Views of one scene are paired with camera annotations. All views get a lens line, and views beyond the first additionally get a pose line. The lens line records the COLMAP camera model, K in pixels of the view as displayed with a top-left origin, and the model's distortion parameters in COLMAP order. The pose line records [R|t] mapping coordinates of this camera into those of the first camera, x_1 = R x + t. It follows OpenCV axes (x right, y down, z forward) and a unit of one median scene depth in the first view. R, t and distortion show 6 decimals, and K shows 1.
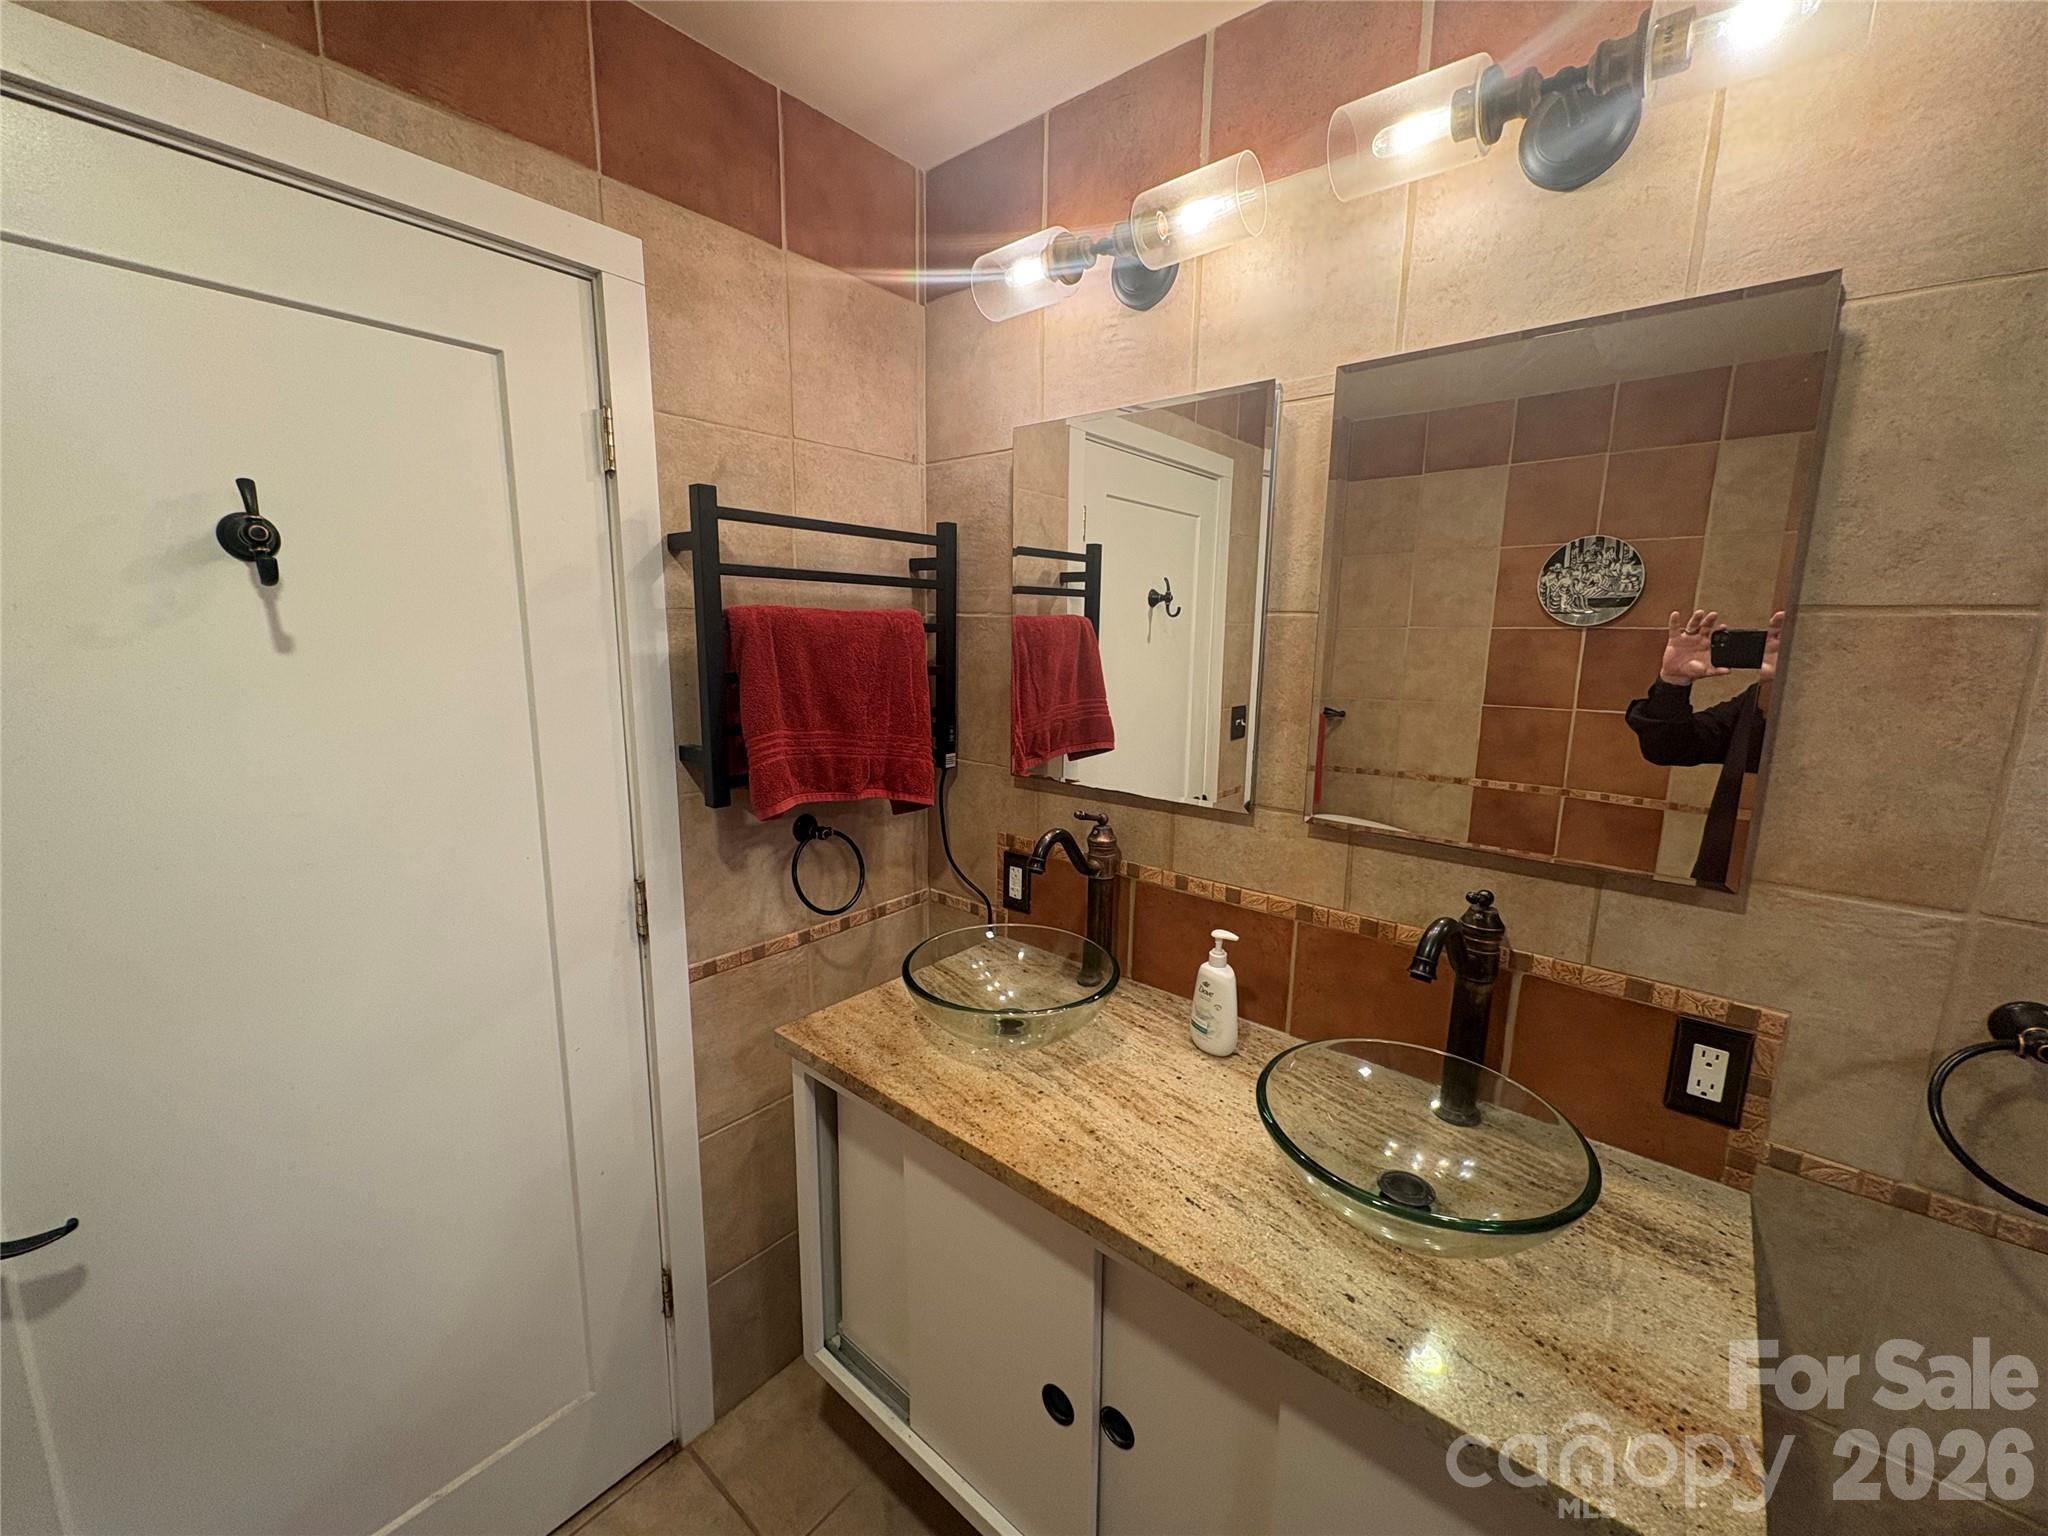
lens RADIAL K [[810.4, 0, 1022.5], [0, 810.4, 772.1], [0, 0, 1]] dist [0.002625, -0.001050]
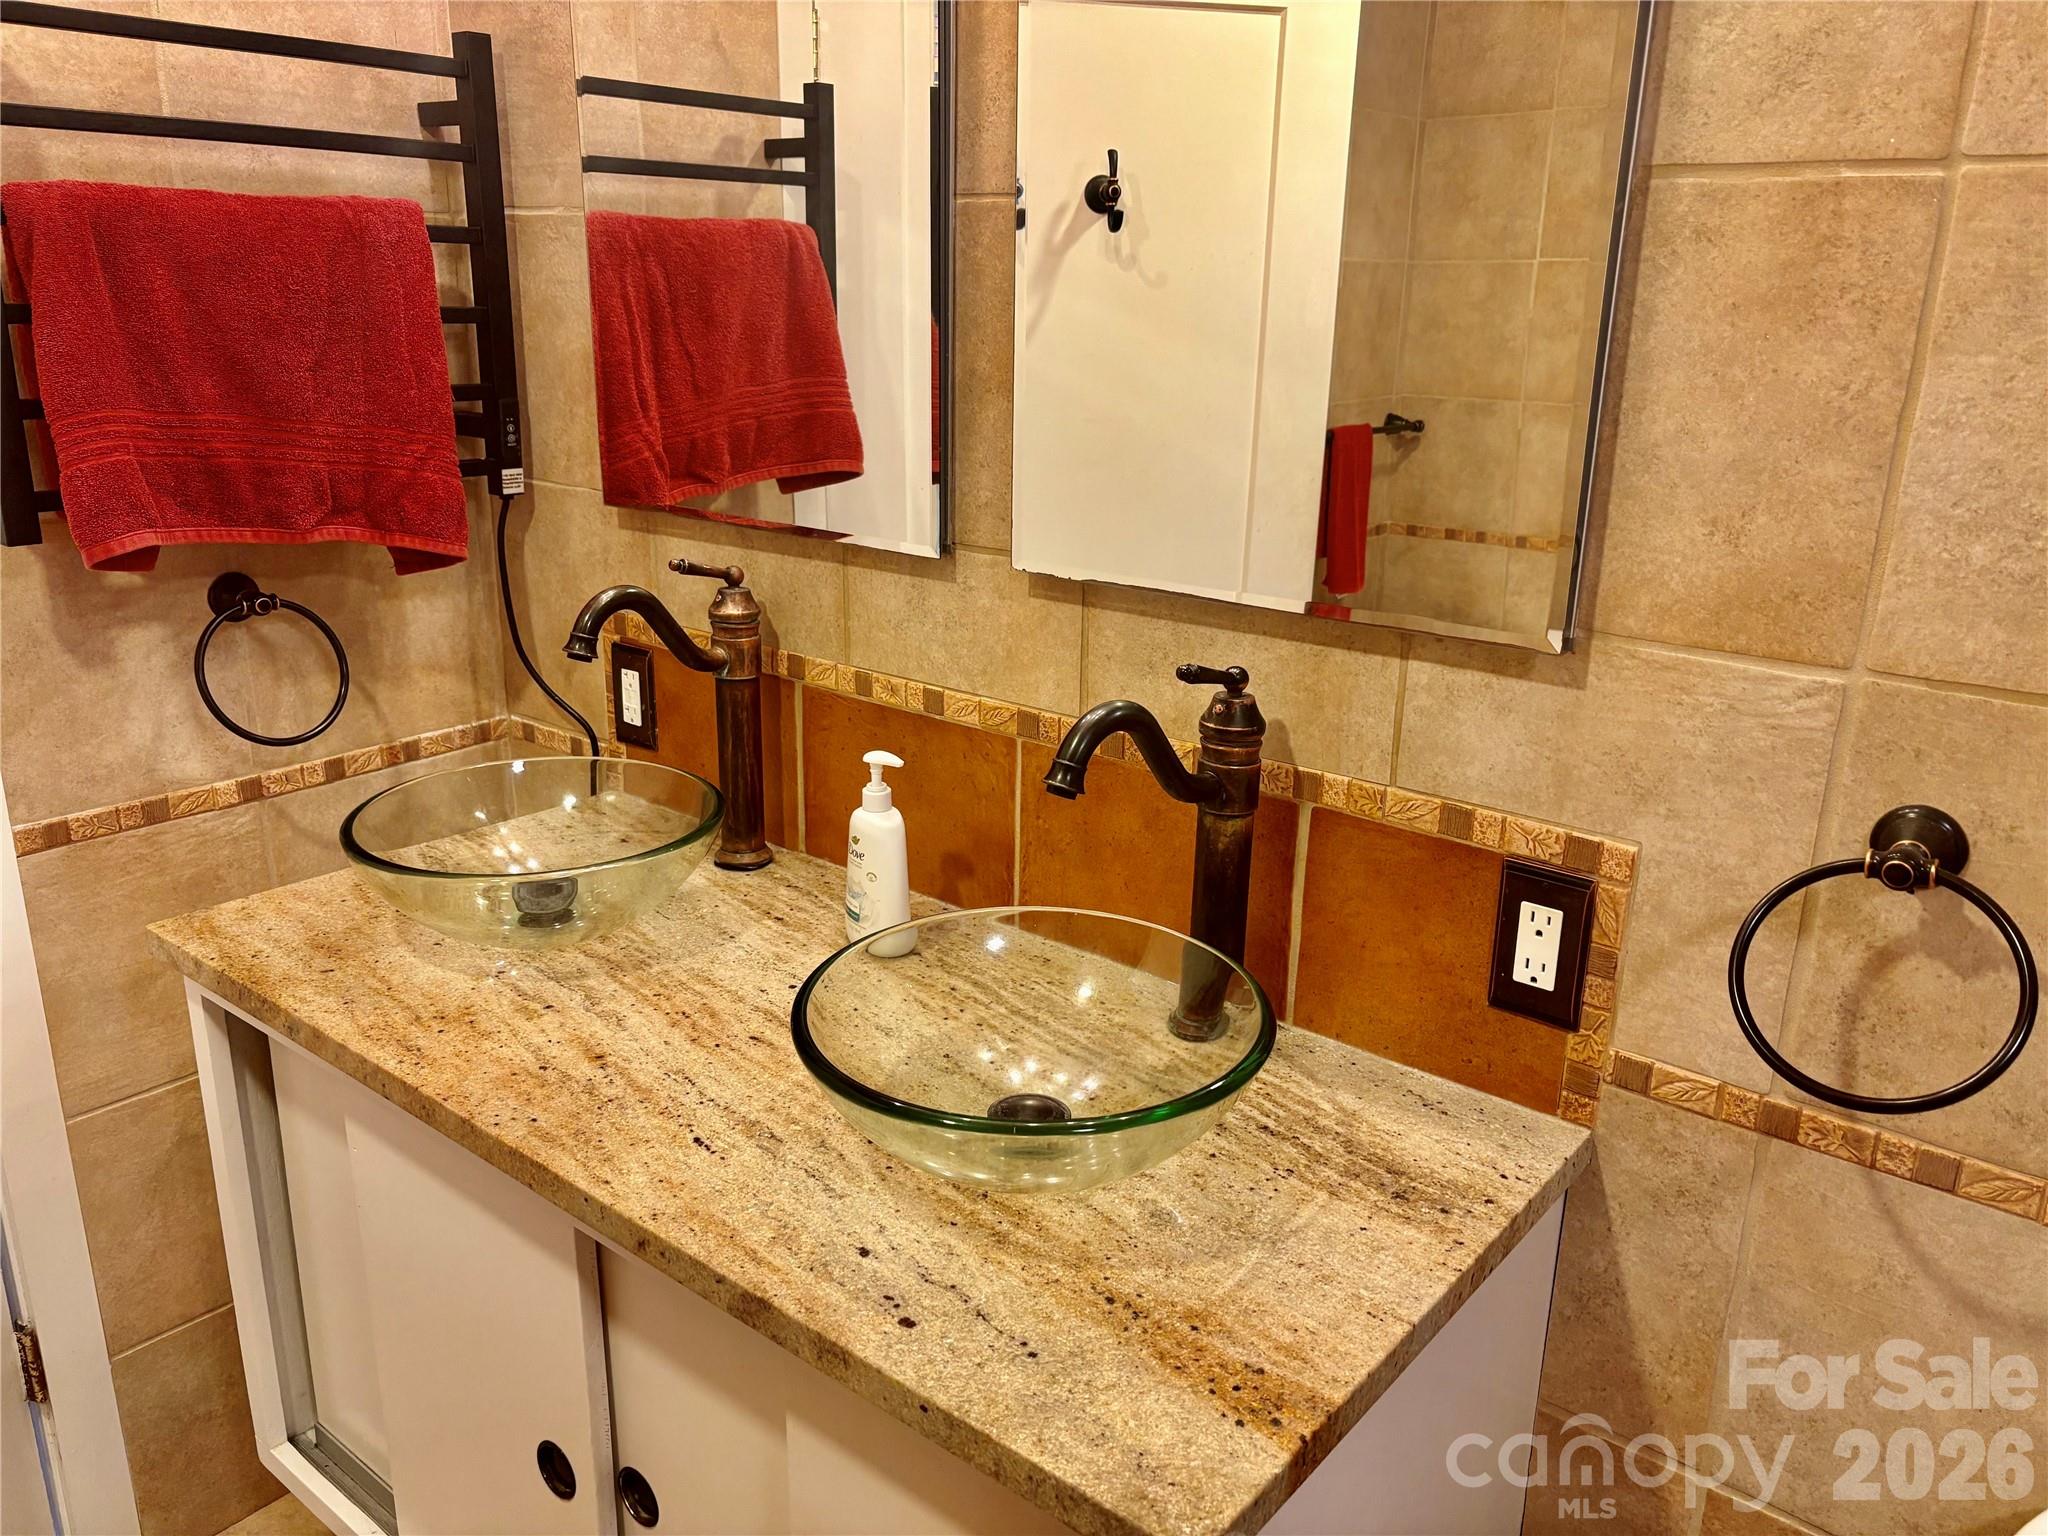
lens RADIAL K [[1558.9, 0, 1023.0], [0, 1558.9, 762.2], [0, 0, 1]] dist [0.026896, -0.017893]
pose [[0.999896, -0.002703, 0.014145, 0.369905], [0.000967, 0.992608, 0.121358, 0.070668], [-0.014368, -0.121331, 0.992508, -0.154563]]
